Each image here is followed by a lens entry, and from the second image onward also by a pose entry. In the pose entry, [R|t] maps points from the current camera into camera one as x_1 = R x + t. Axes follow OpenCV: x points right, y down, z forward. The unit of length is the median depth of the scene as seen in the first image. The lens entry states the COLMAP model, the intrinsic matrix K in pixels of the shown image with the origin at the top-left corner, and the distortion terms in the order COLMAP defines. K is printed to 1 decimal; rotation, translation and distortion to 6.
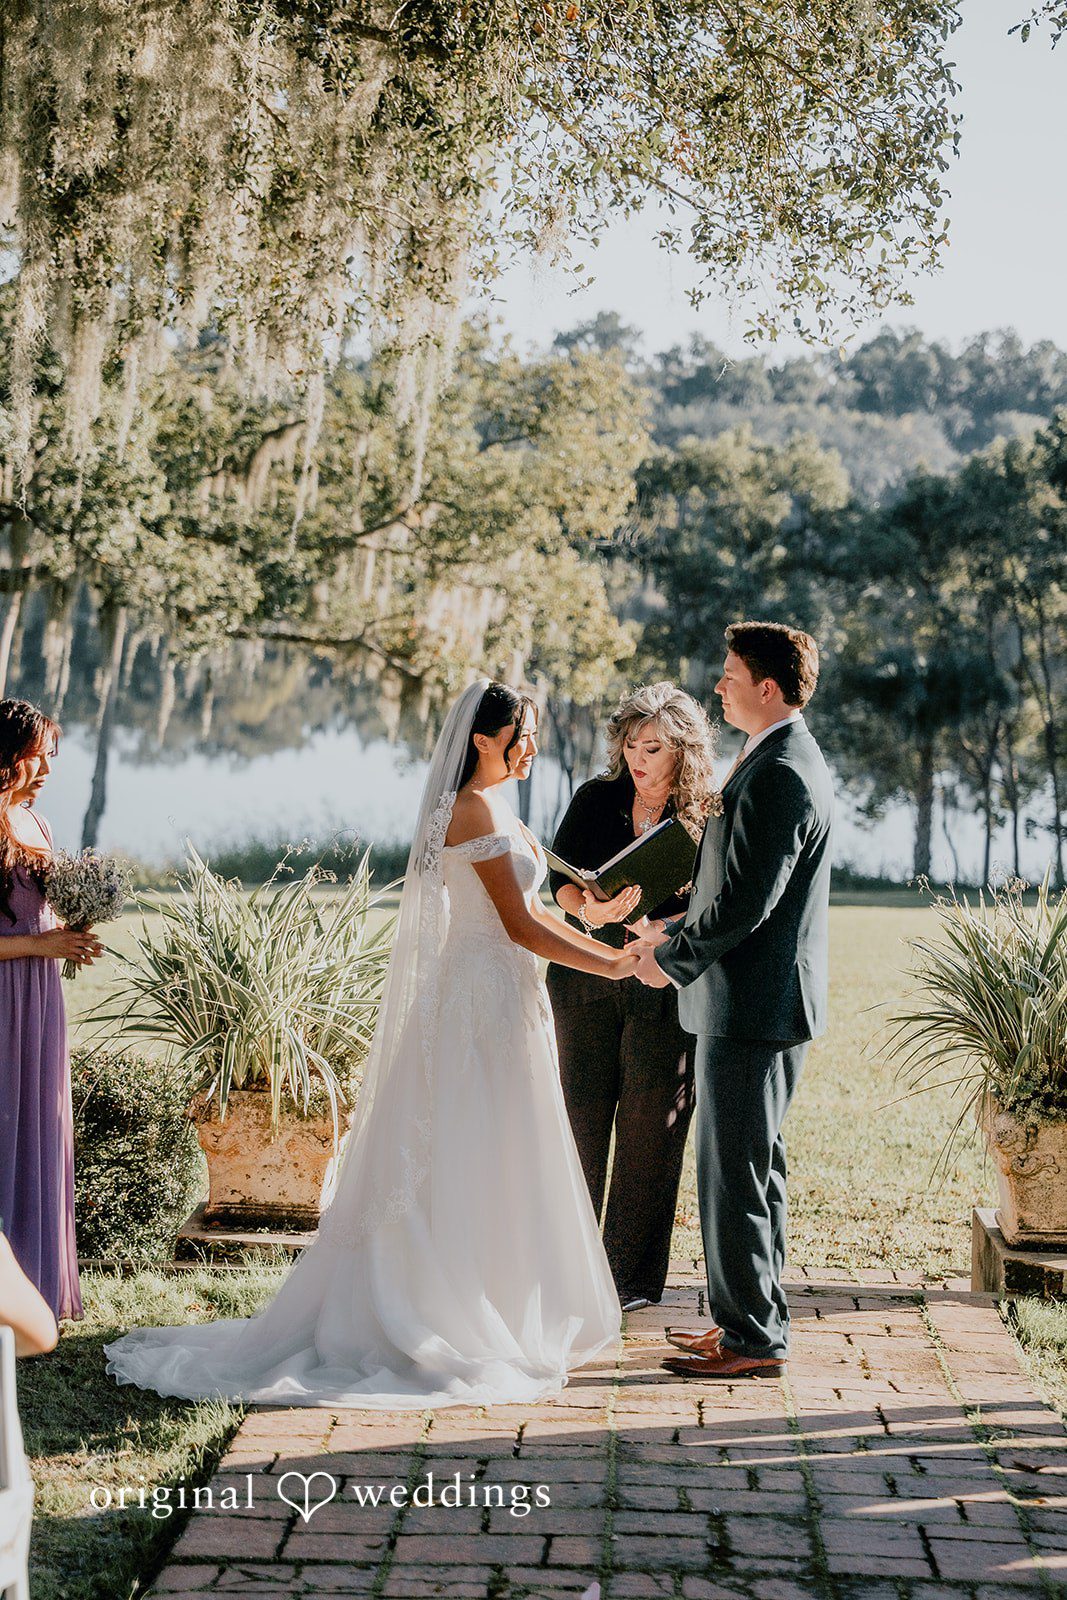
lens RADIAL K [[5609.0, 0, 535.3], [0, 5609.0, 703.7], [0, 0, 1]] dist [0.359035, 1.628374]
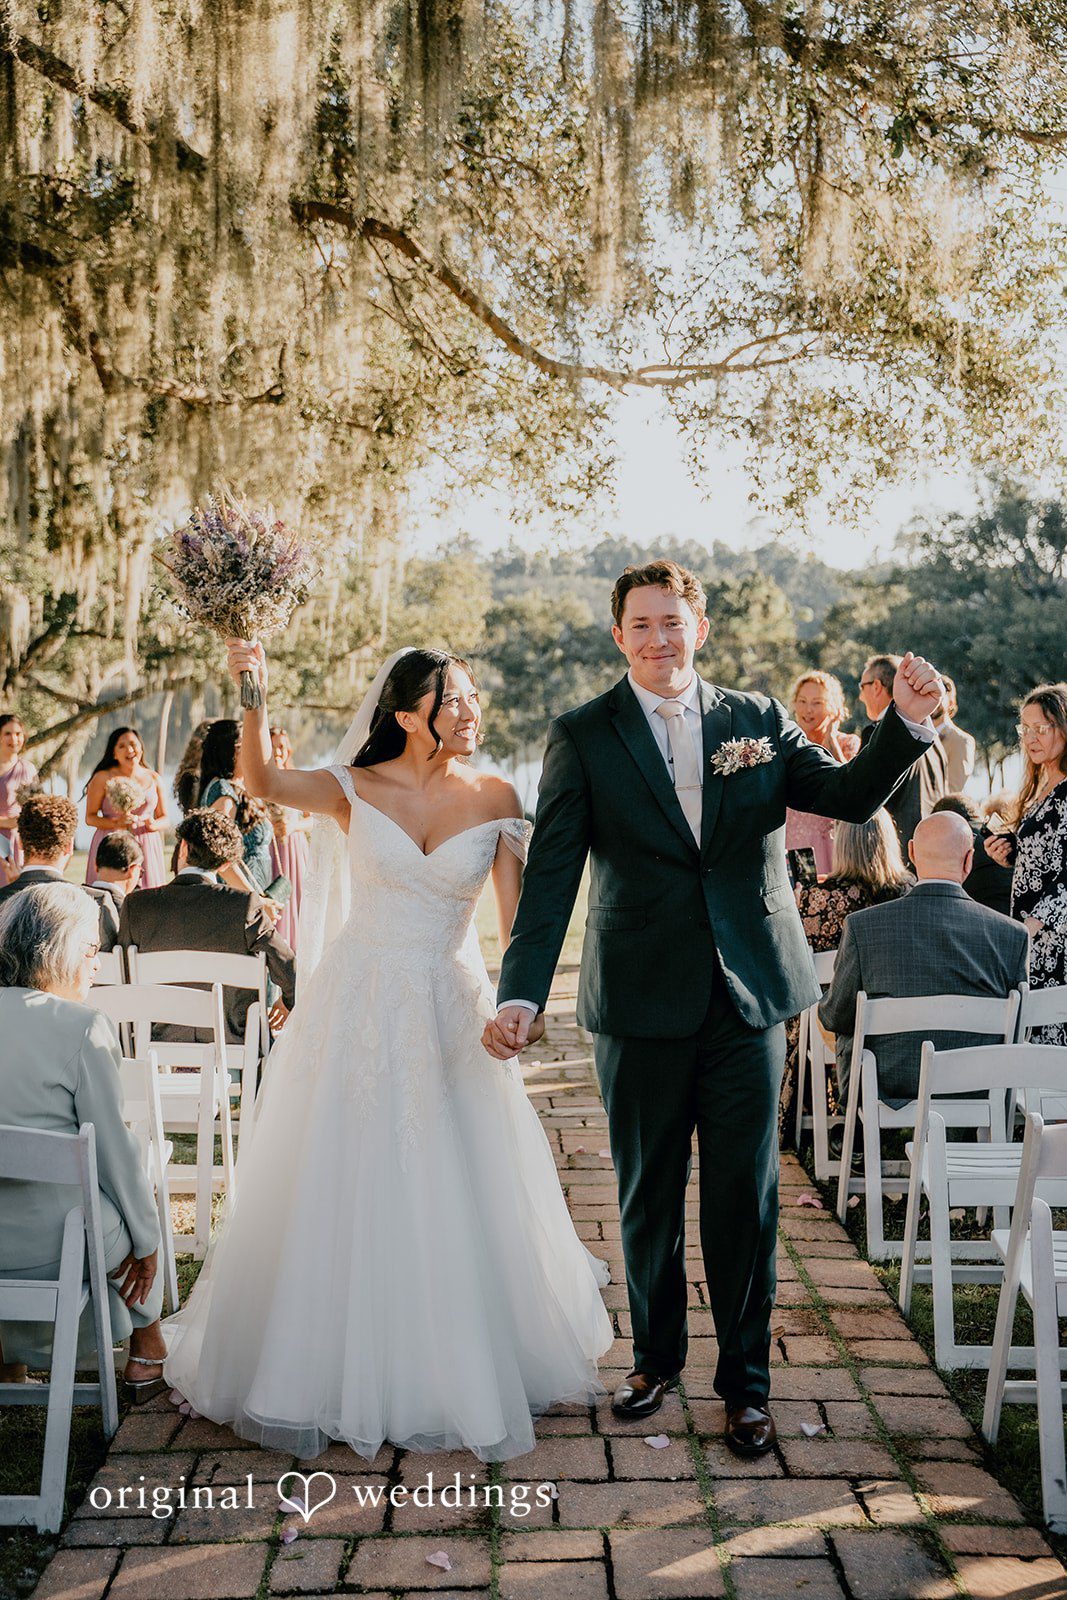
lens RADIAL K [[5609.0, 0, 535.3], [0, 5609.0, 703.7], [0, 0, 1]] dist [0.359035, 1.628374]
pose [[0.998439, -0.045253, 0.032728, -0.035593], [0.046016, 0.998677, -0.022935, 0.042716], [-0.031646, 0.024405, 0.999201, -1.154052]]
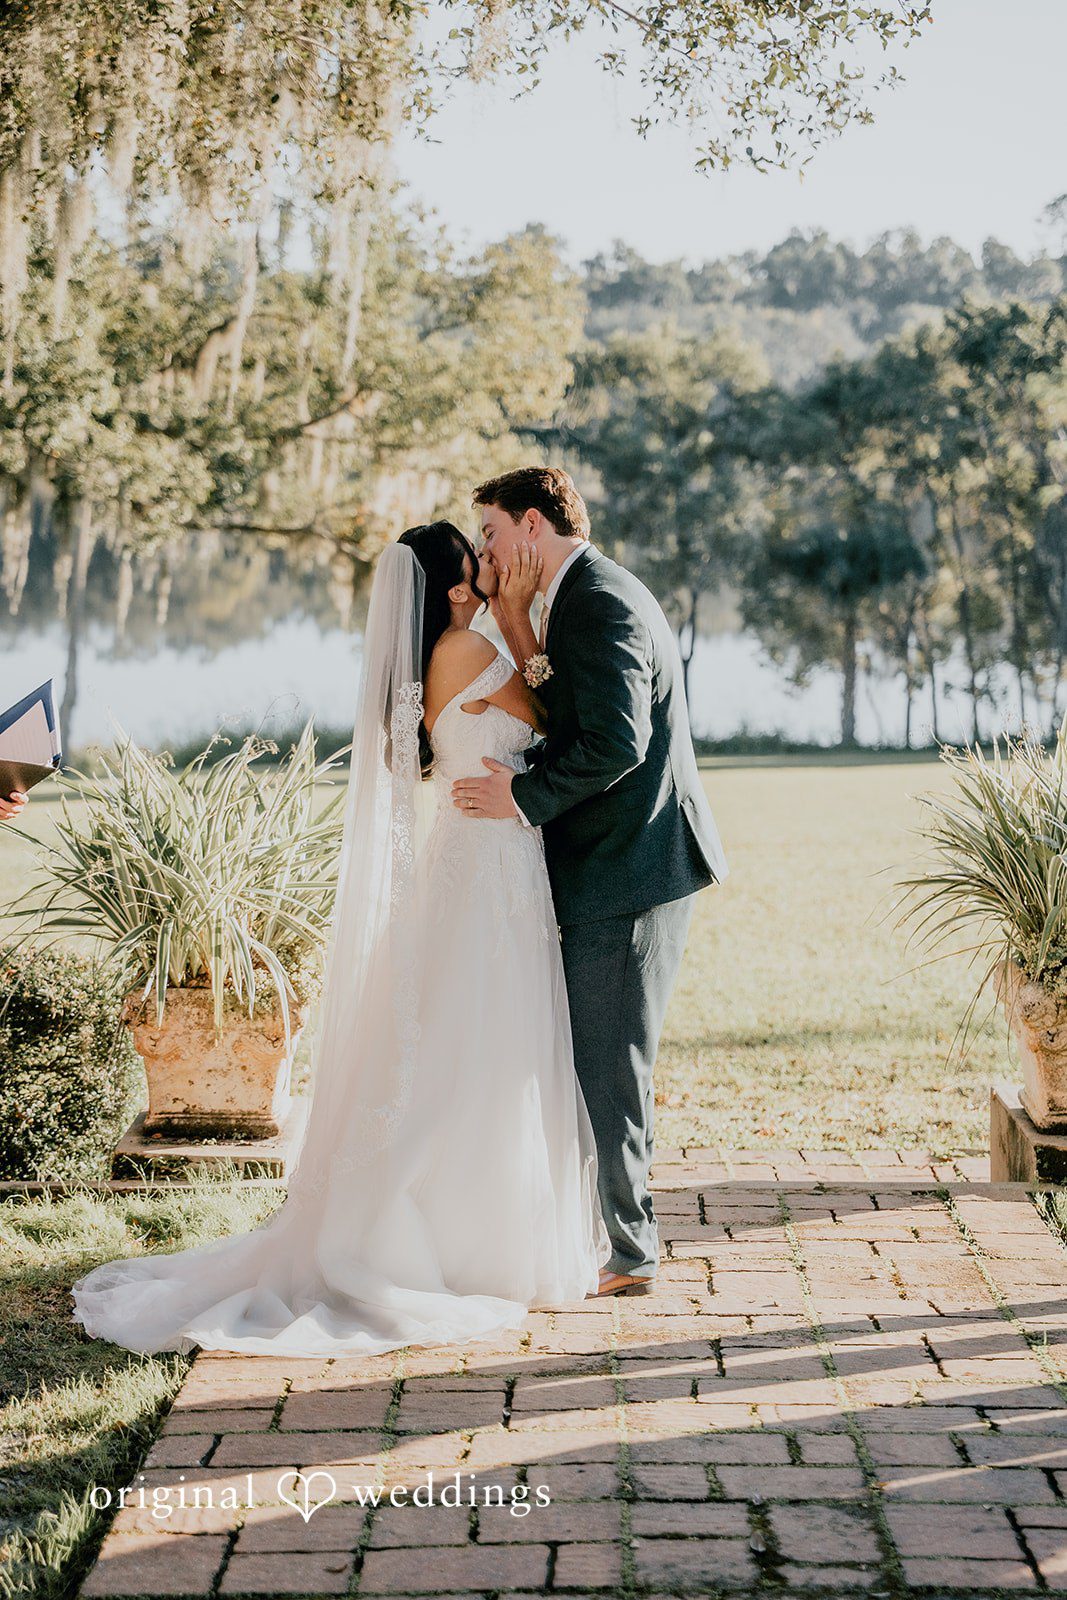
lens RADIAL K [[3672.0, 0, 533.5], [0, 3672.0, 800.0], [0, 0, 1]] dist [0.314835, 0.267241]
pose [[0.999248, -0.034172, 0.018301, -0.005071], [0.033440, 0.998684, 0.038875, 0.016109], [-0.019606, -0.038234, 0.999076, 0.372065]]
